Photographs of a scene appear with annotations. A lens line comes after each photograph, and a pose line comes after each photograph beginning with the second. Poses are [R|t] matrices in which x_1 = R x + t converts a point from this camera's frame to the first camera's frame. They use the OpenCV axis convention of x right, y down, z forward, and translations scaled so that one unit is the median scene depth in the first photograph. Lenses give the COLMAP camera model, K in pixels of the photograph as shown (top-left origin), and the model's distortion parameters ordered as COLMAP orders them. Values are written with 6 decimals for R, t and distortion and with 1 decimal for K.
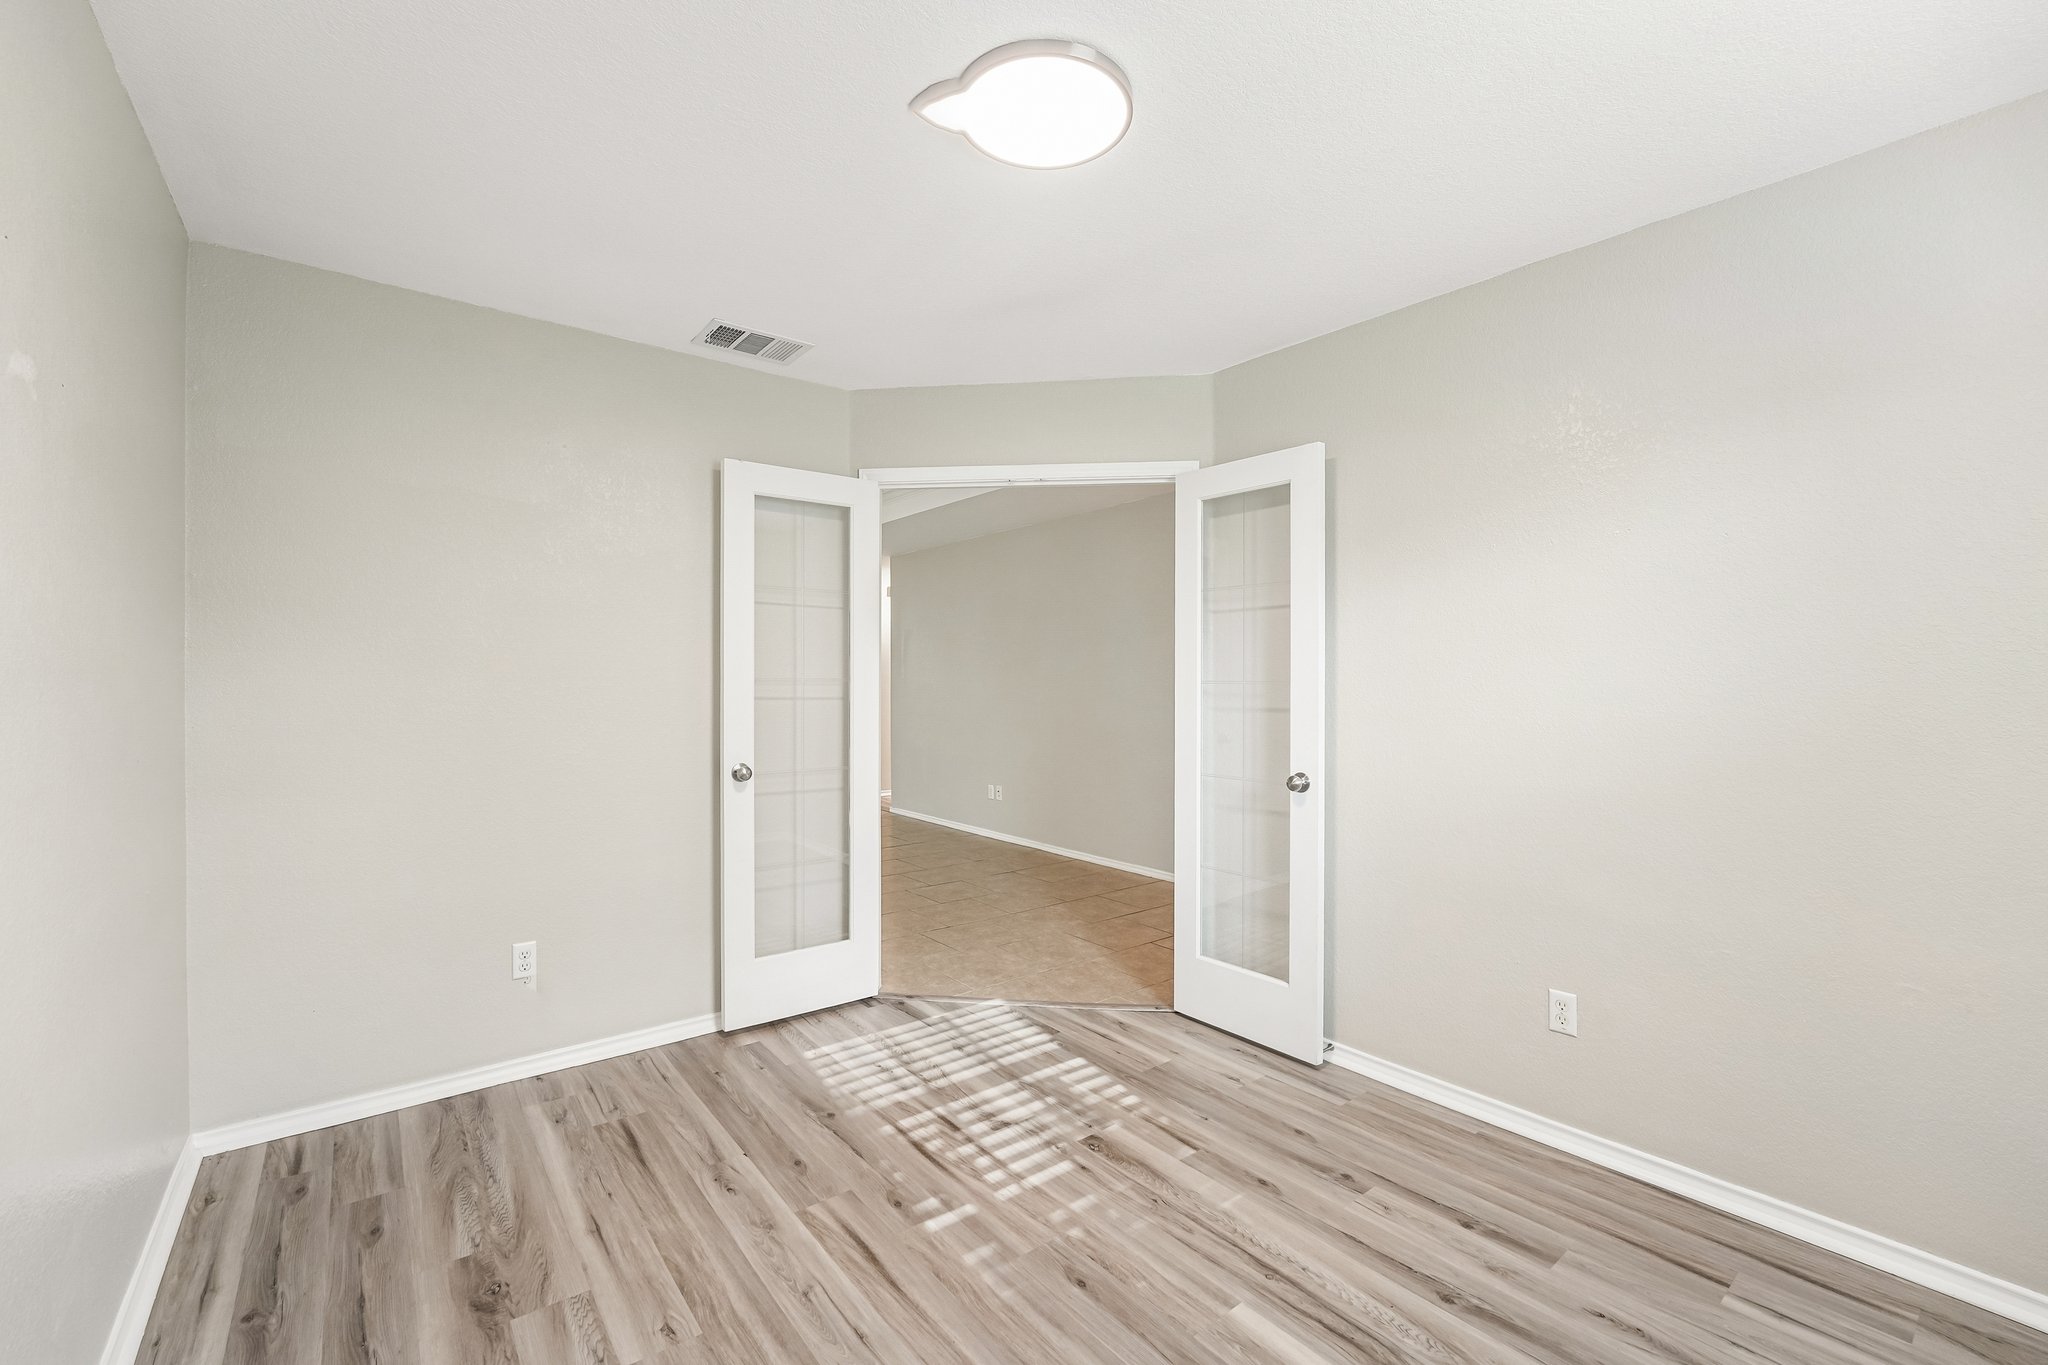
lens RADIAL K [[832.4, 0, 1024.0], [0, 832.4, 682.5], [0, 0, 1]] dist [-0.024734, 0.003853]
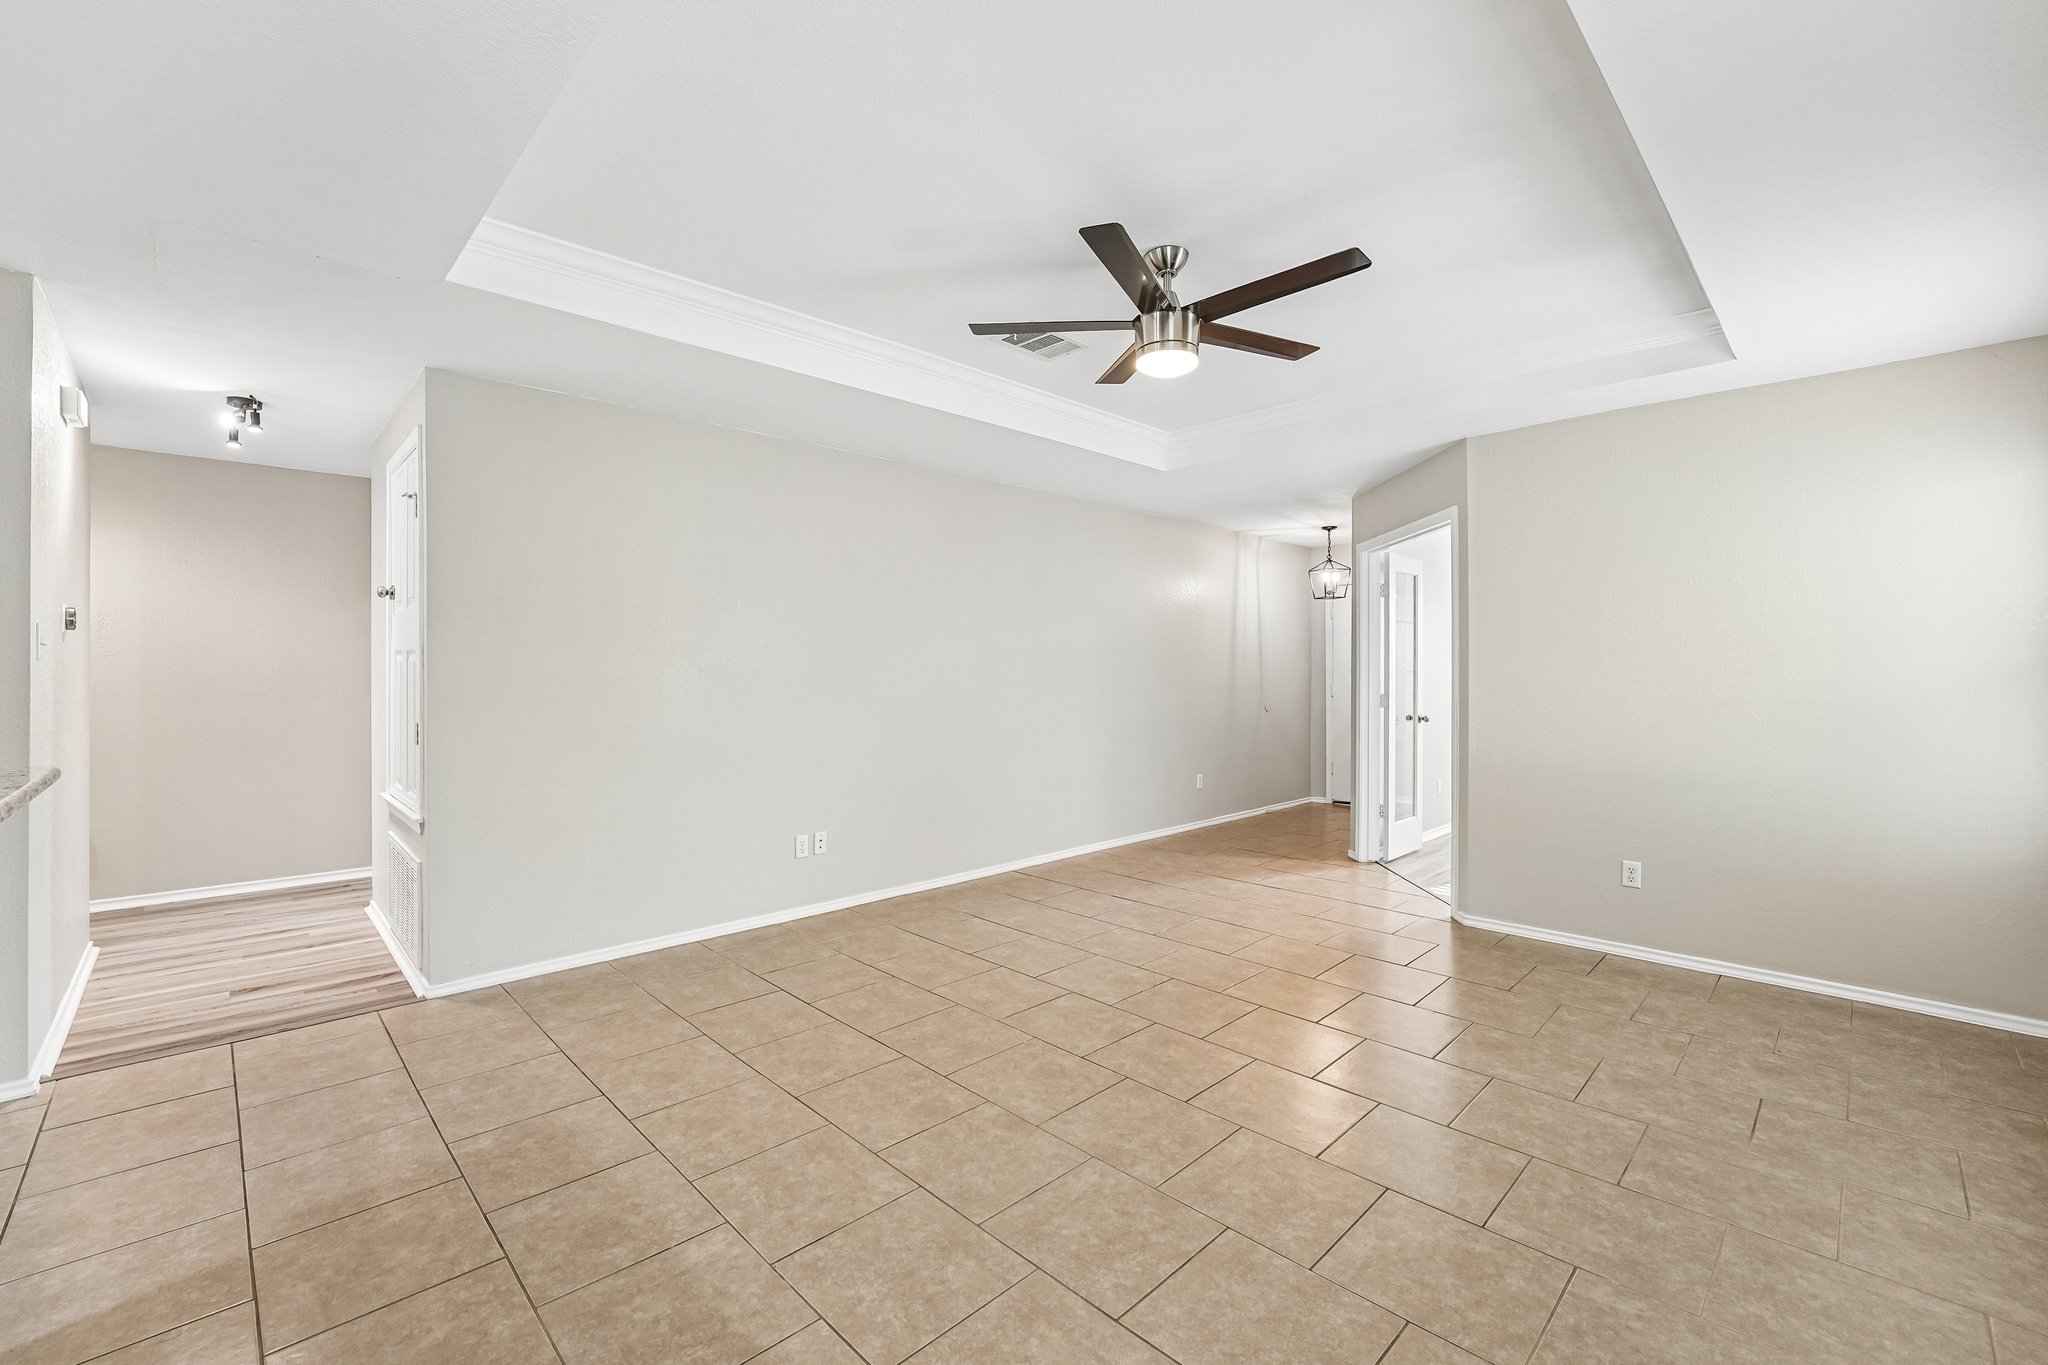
lens RADIAL K [[852.6, 0, 1022.8], [0, 852.6, 670.7], [0, 0, 1]] dist [-0.023297, -0.000047]
pose [[-0.095730, -0.003344, 0.995402, -2.657105], [-0.000401, 0.999994, 0.003321, -0.021302], [-0.995407, -0.000081, -0.095731, 3.367014]]
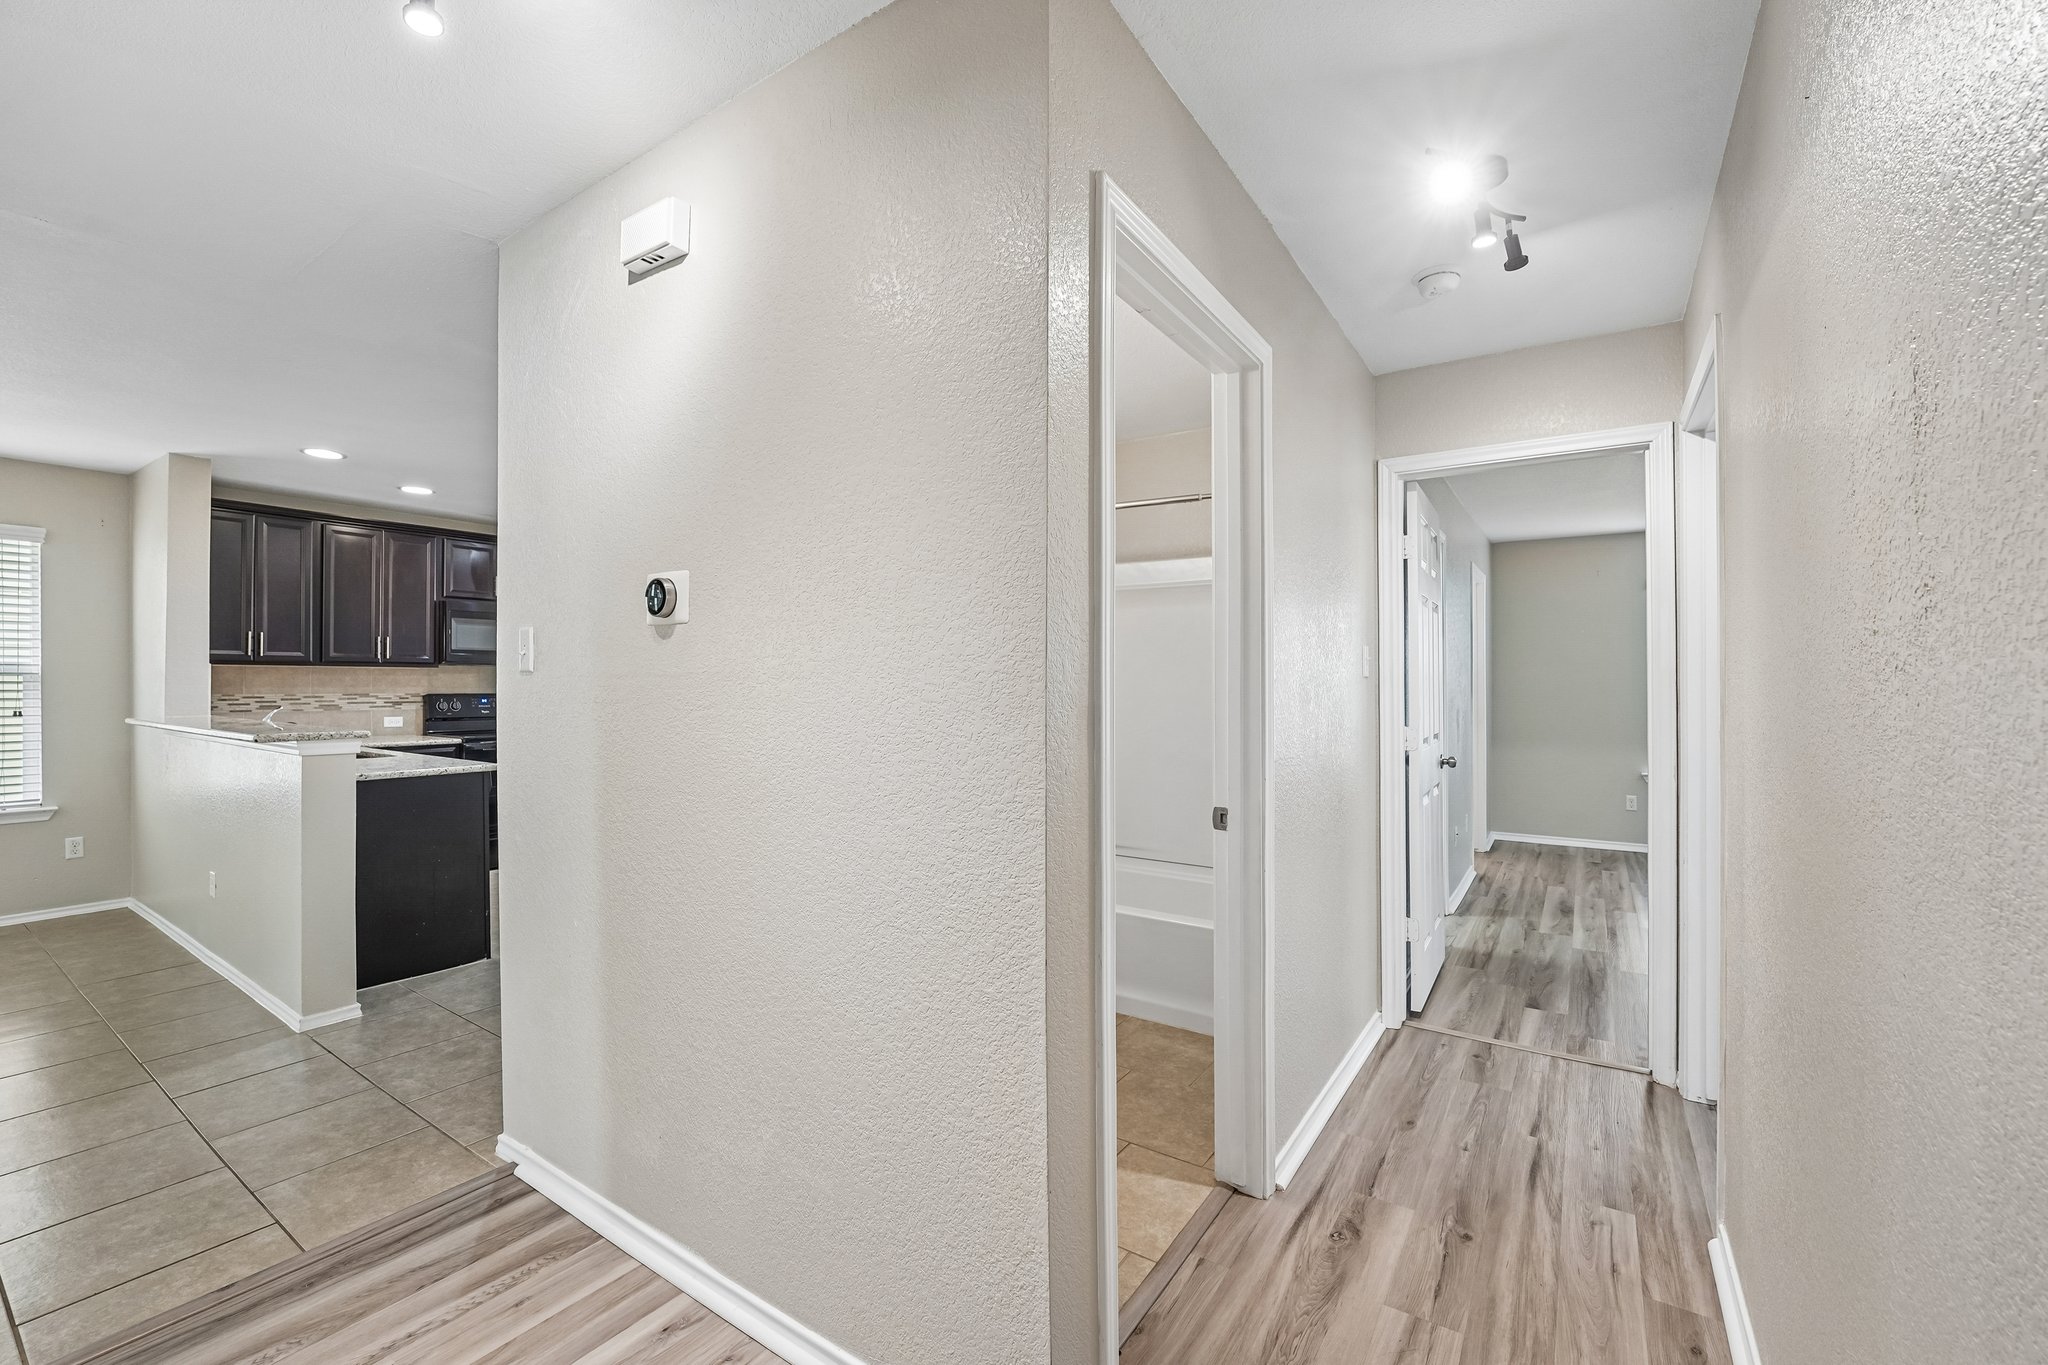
lens RADIAL K [[847.3, 0, 1007.2], [0, 847.3, 682.1], [0, 0, 1]] dist [-0.031045, 0.005618]
pose [[0.284155, -0.004436, -0.958768, 0.299584], [-0.000631, 0.999988, -0.004814, -0.012661], [0.958778, 0.001973, 0.284149, 5.265980]]
